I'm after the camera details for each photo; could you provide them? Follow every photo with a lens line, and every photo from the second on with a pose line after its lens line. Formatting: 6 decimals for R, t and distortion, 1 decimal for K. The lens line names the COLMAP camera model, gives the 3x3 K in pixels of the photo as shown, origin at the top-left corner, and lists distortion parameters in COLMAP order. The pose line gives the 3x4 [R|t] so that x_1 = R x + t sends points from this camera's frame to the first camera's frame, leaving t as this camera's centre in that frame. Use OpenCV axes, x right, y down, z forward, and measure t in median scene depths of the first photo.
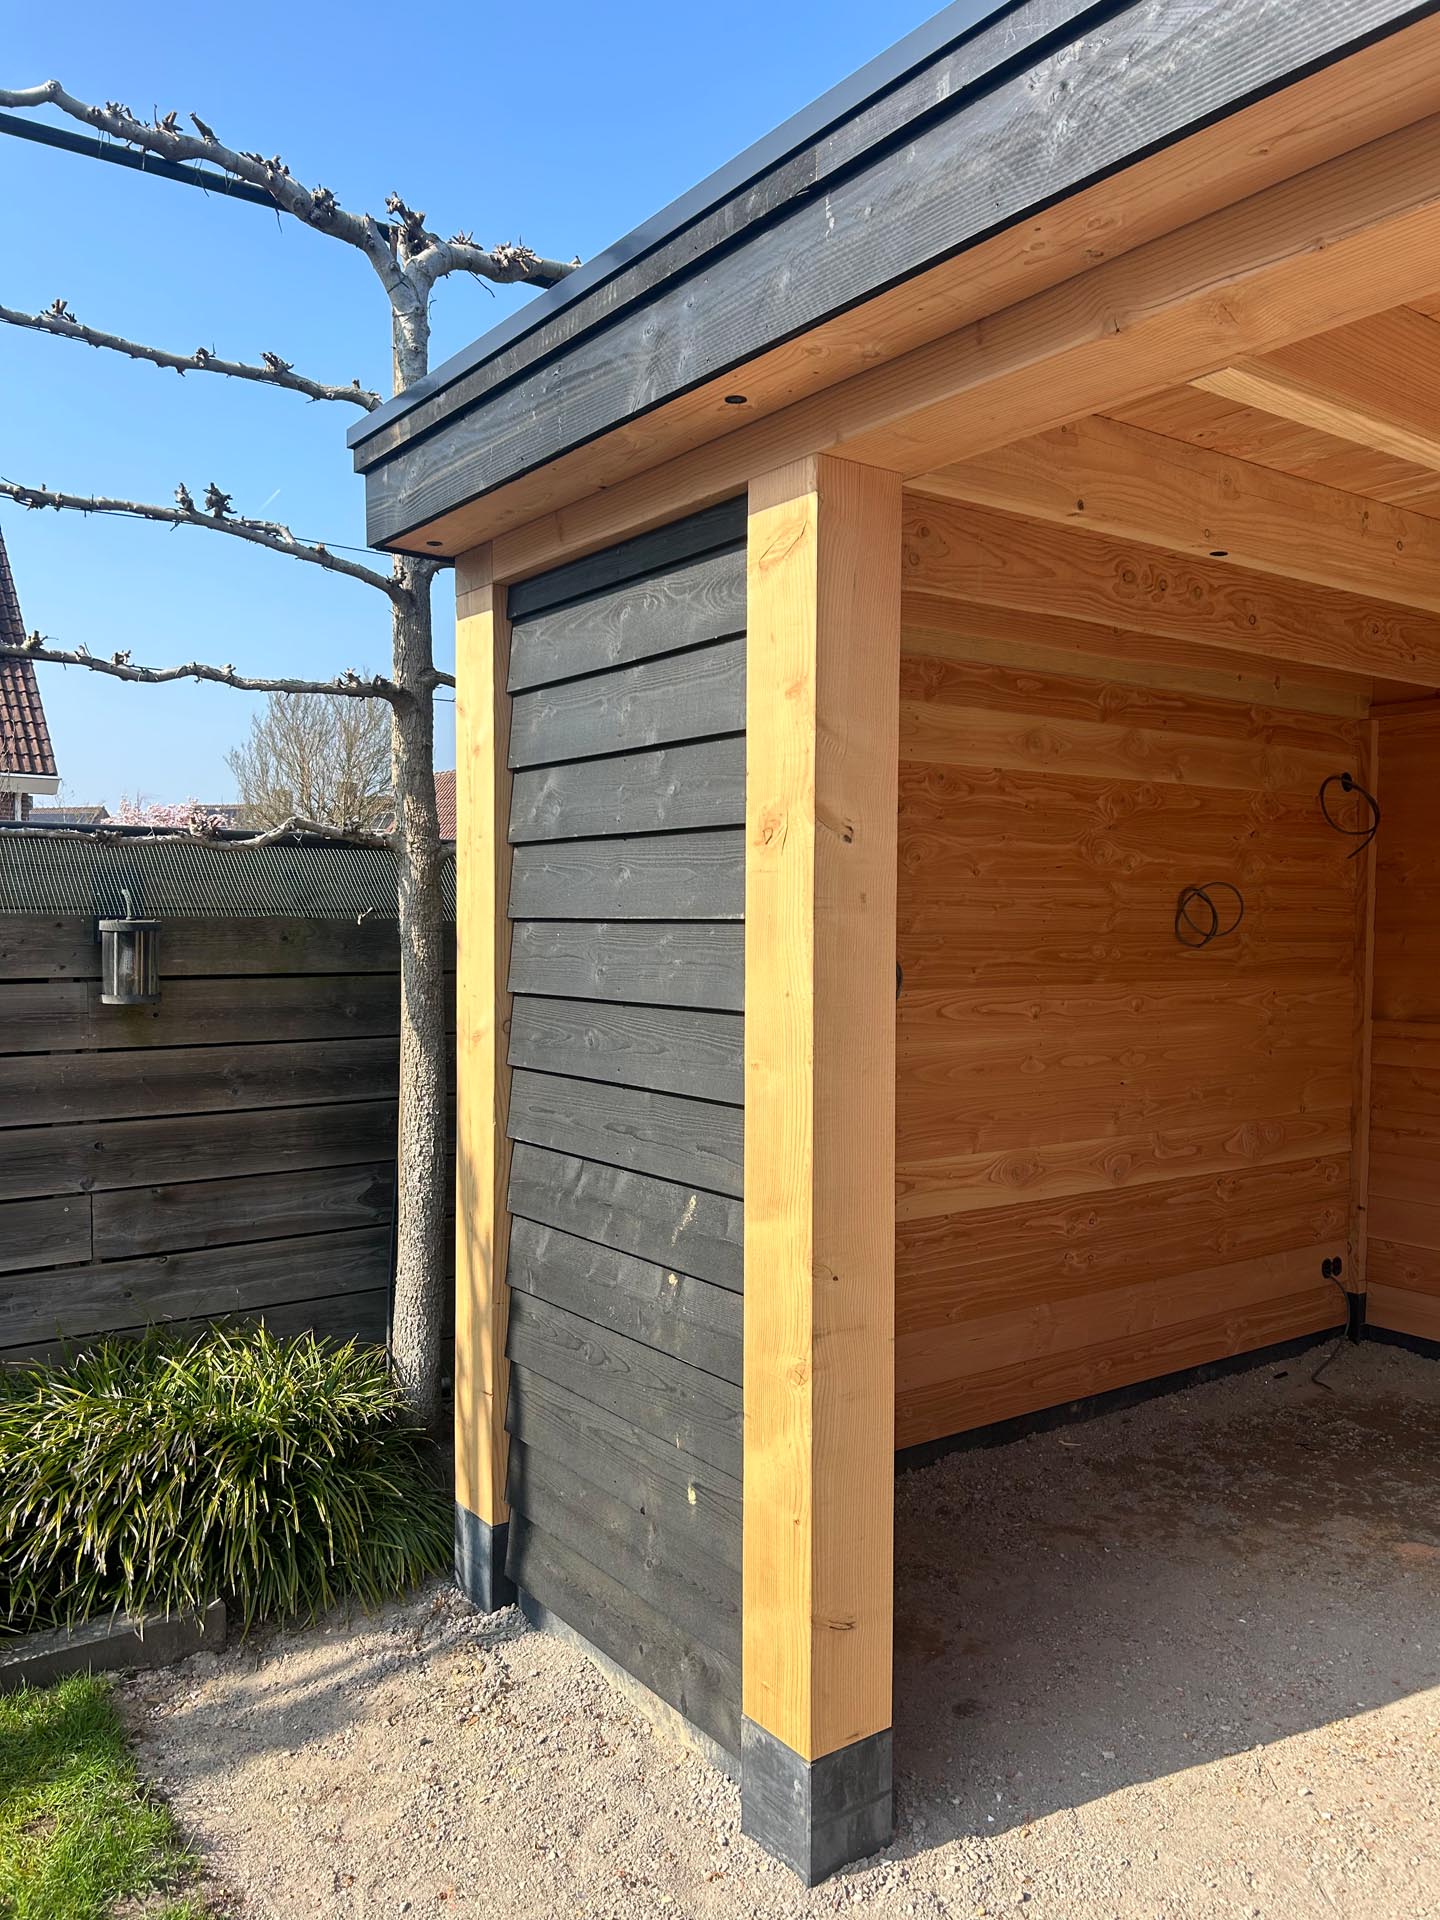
lens RADIAL K [[1440.8, 0, 691.3], [0, 1440.8, 963.3], [0, 0, 1]] dist [0.047173, -0.045065]
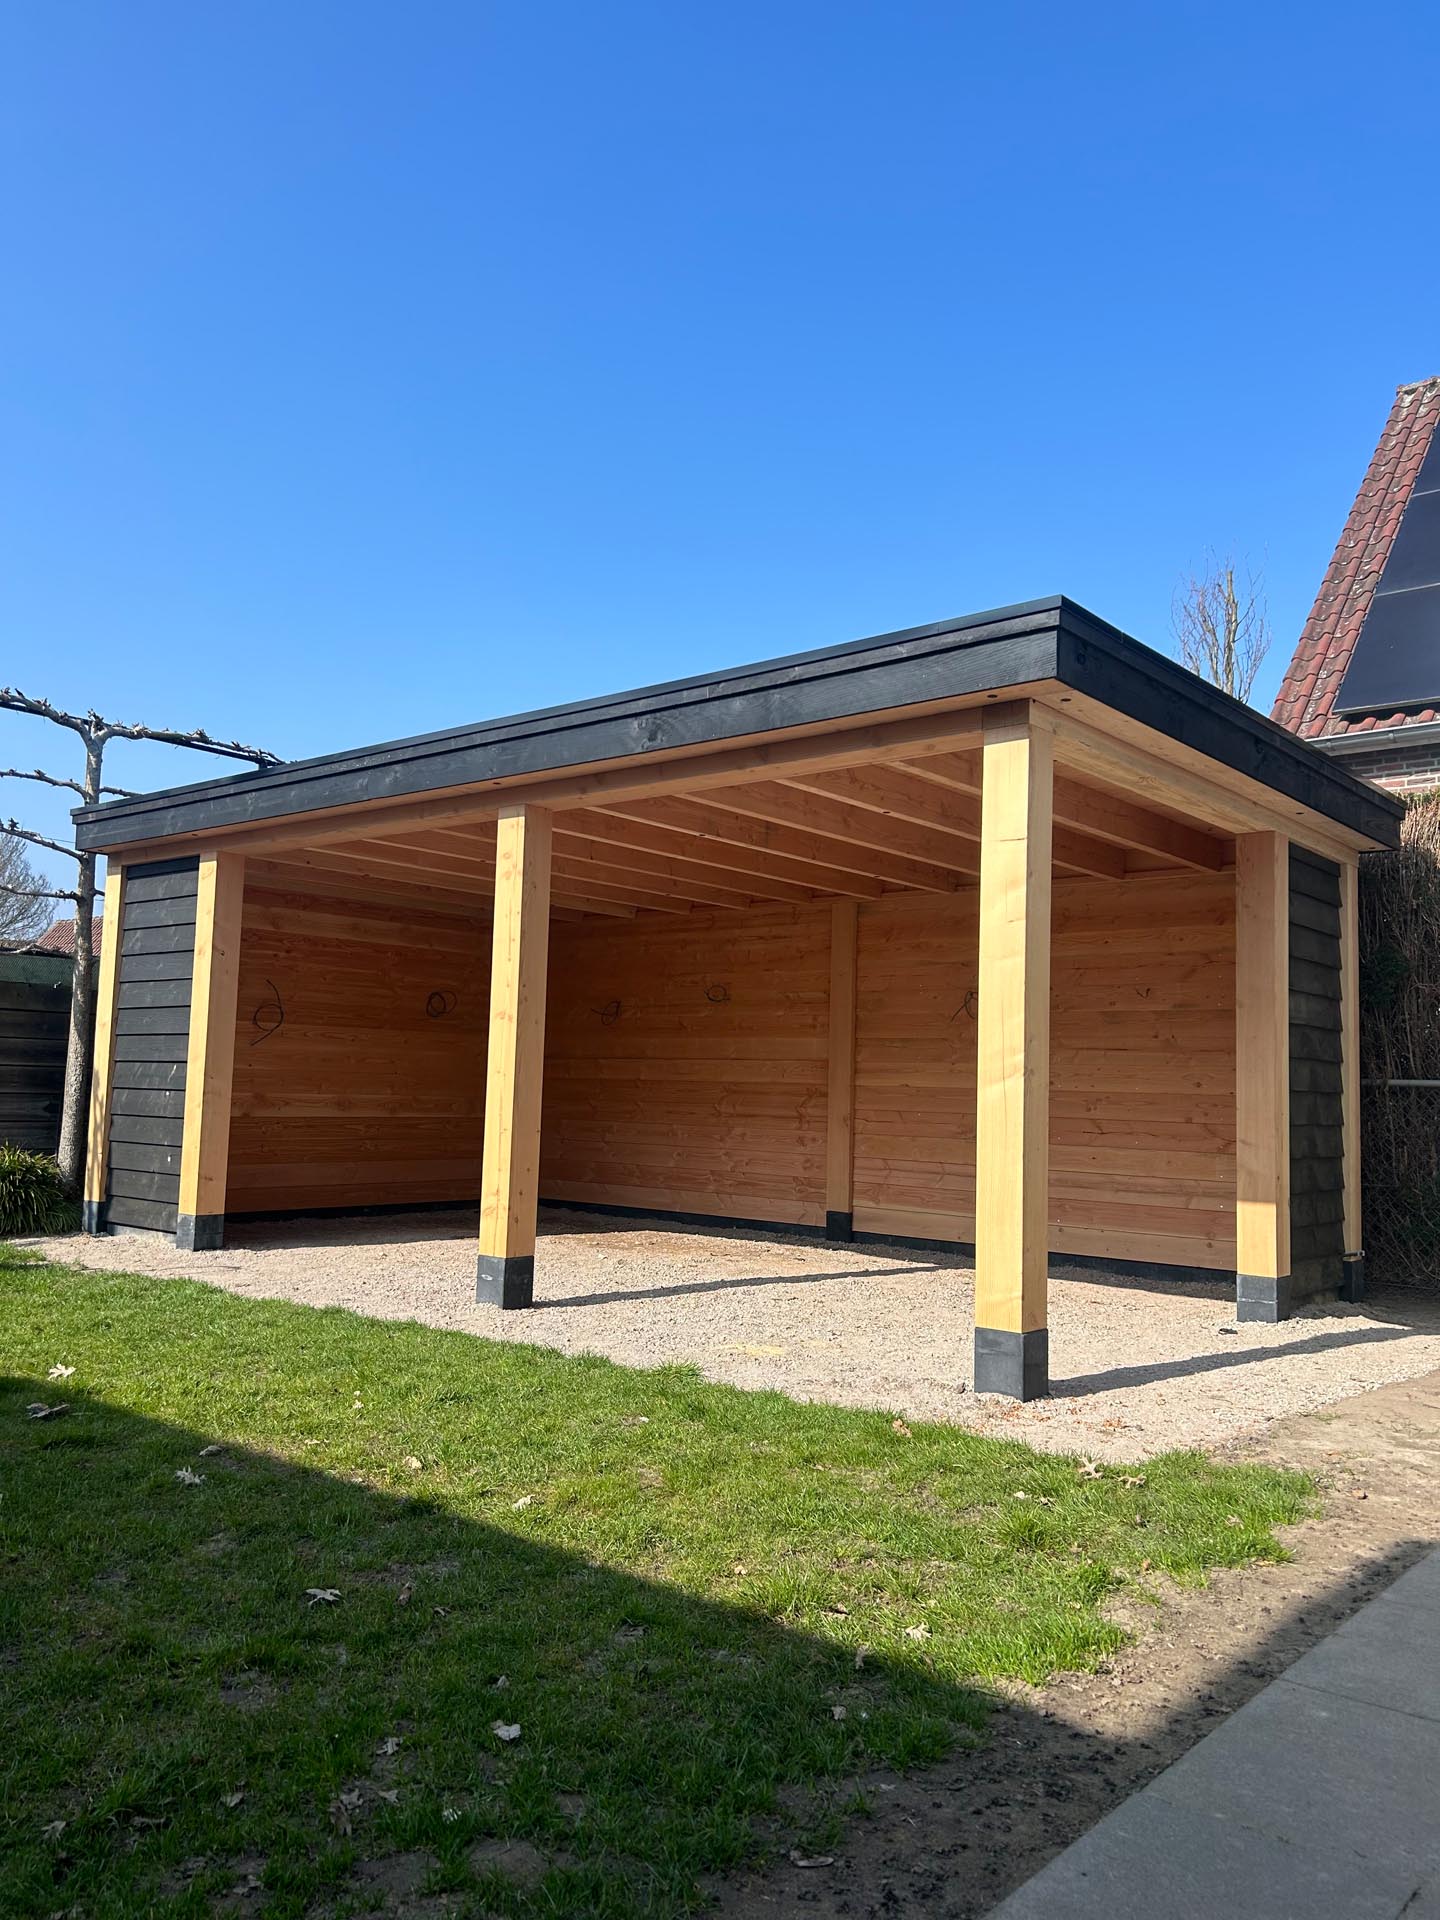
lens RADIAL K [[1440.8, 0, 713.4], [0, 1440.8, 956.9], [0, 0, 1]] dist [0.047173, -0.045065]
pose [[0.967805, 0.045745, 0.247508, 0.251292], [-0.015888, 0.992488, -0.121309, 0.210800], [-0.251198, 0.113471, 0.961262, -1.733144]]
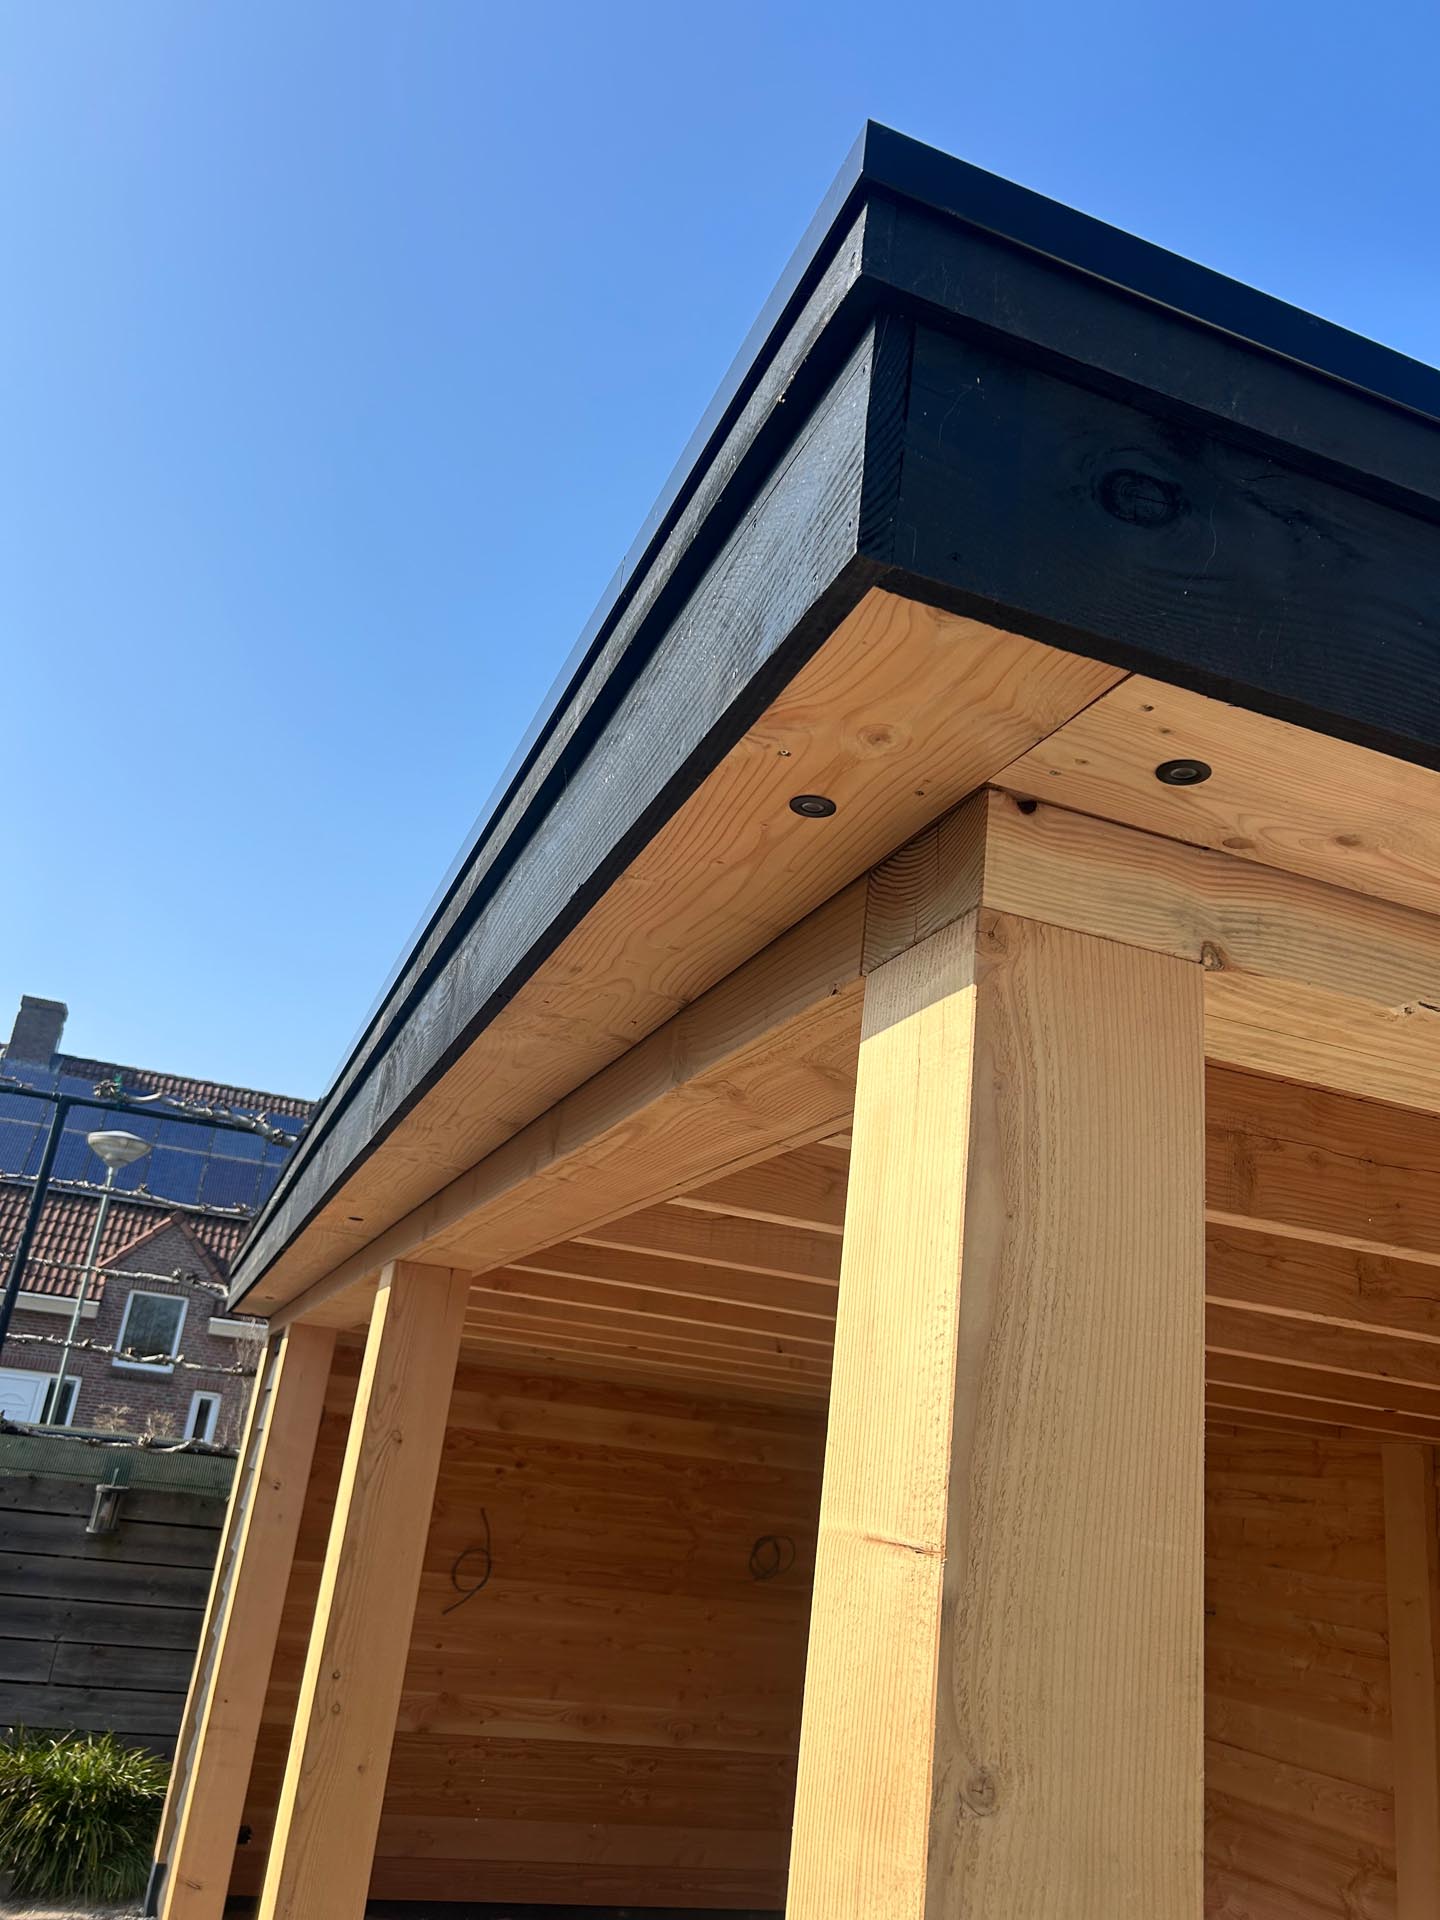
lens RADIAL K [[1440.8, 0, 711.5], [0, 1440.8, 953.6], [0, 0, 1]] dist [0.047173, -0.045065]
pose [[0.960583, 0.010923, -0.277779, 0.893235], [-0.116786, 0.922632, -0.367574, -0.064420], [0.252272, 0.385526, 0.887540, -0.772463]]
